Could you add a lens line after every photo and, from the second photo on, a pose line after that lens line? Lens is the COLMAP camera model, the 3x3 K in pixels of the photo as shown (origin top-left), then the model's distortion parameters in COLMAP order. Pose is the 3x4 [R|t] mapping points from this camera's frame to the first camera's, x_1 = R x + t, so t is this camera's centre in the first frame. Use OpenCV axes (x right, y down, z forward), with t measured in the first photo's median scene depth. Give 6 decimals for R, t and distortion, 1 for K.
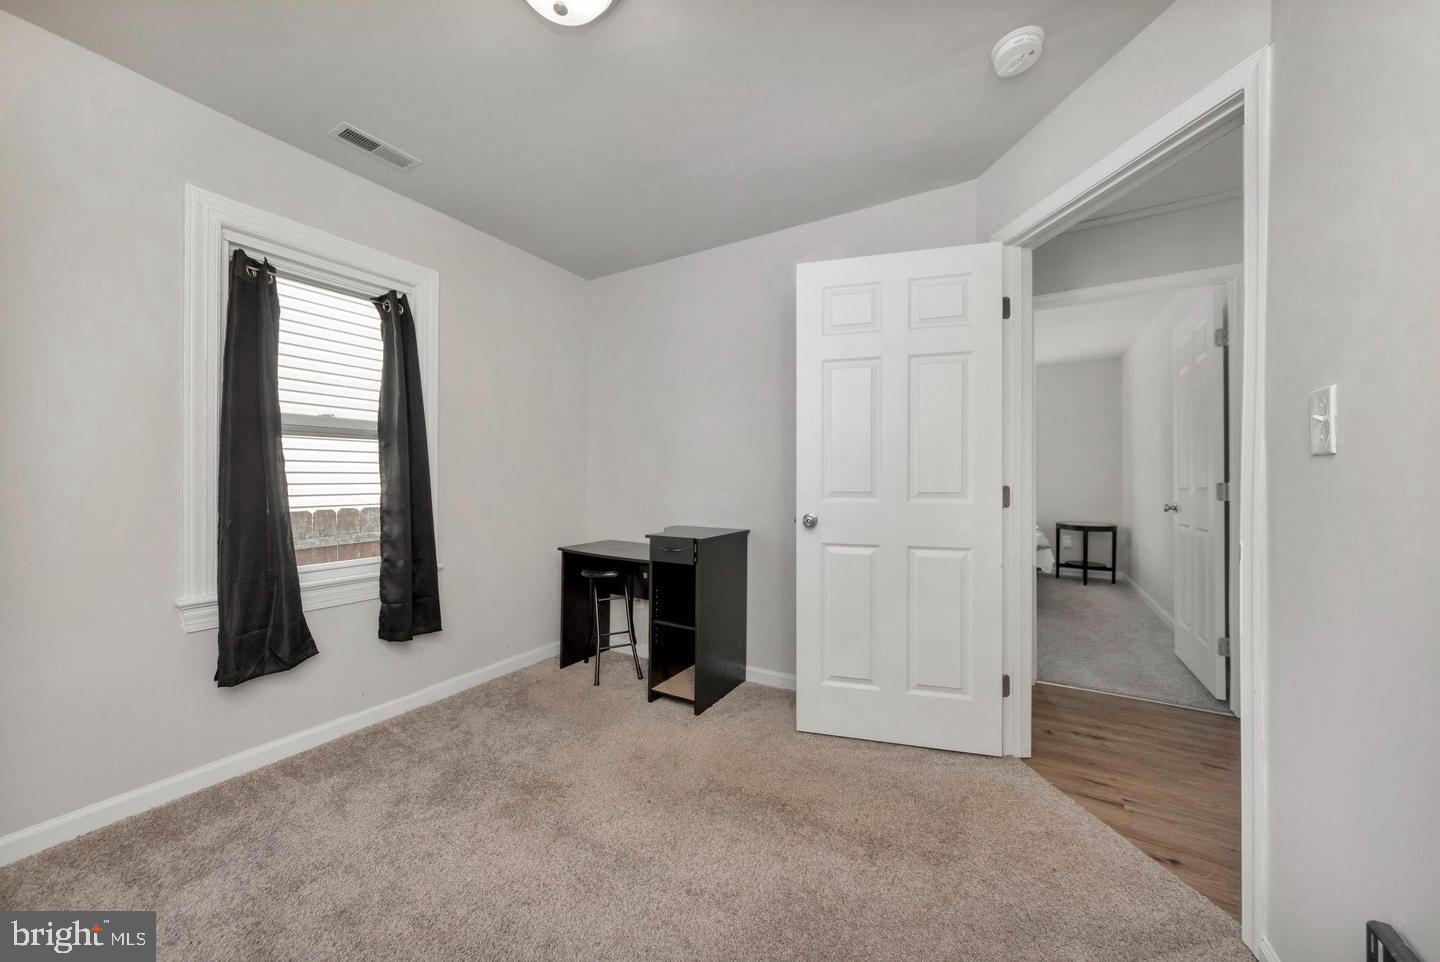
lens RADIAL K [[526.1, 0, 720.4], [0, 526.1, 467.6], [0, 0, 1]] dist [-0.001289, 0.000061]
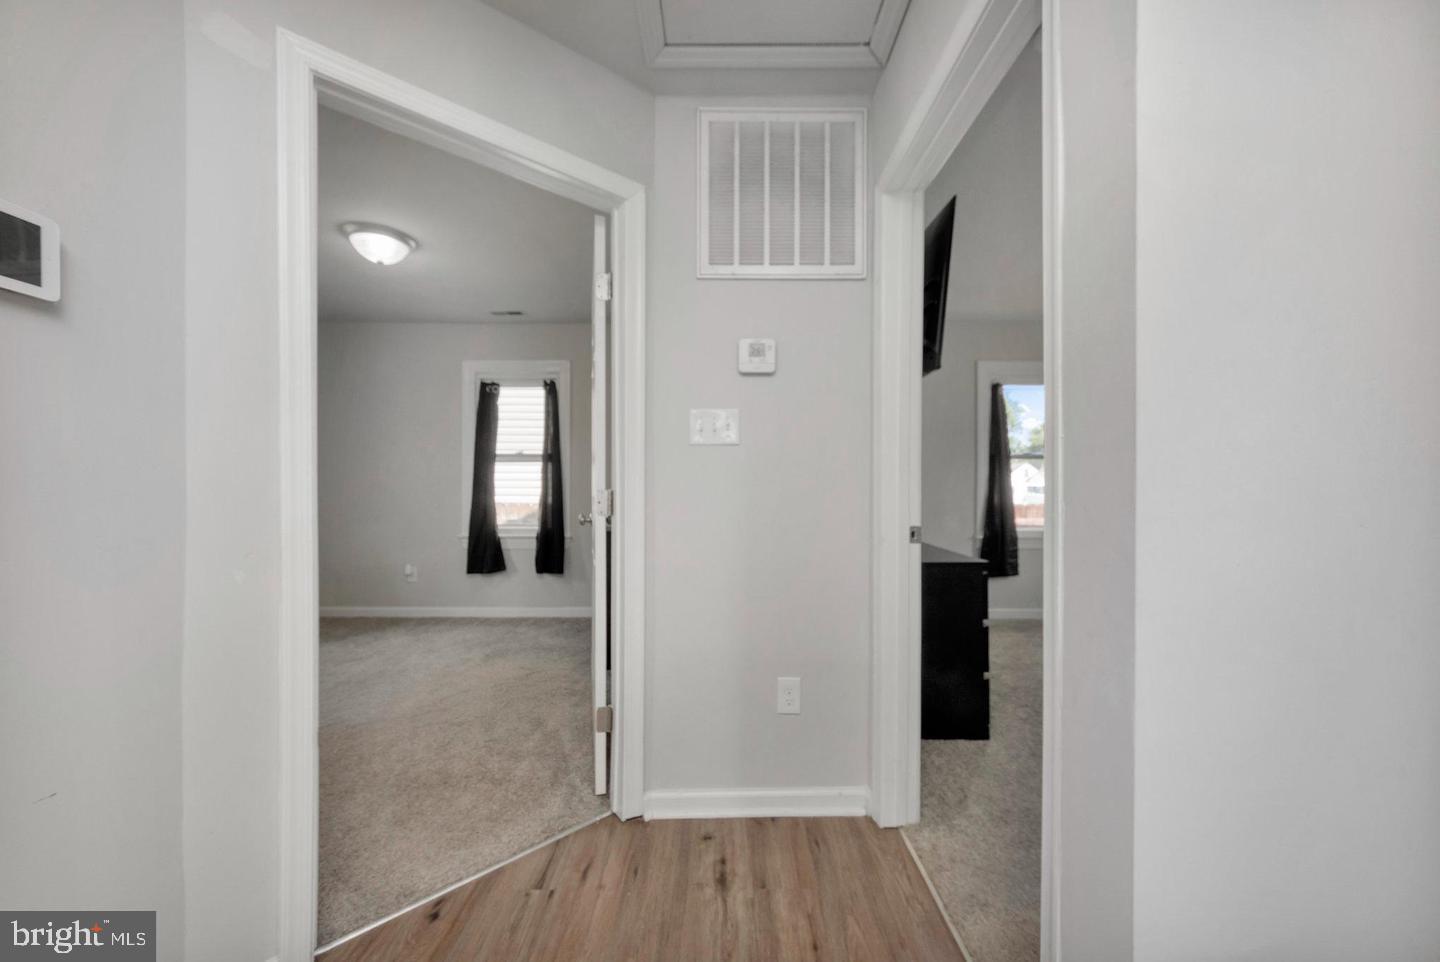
lens RADIAL K [[520.8, 0, 718.2], [0, 520.8, 488.3], [0, 0, 1]] dist [-0.000633, -0.000026]
pose [[0.481096, 0.000590, -0.876668, 1.391626], [0.007876, 0.999957, 0.004995, 0.030672], [0.876632, -0.009307, 0.481071, 0.756286]]
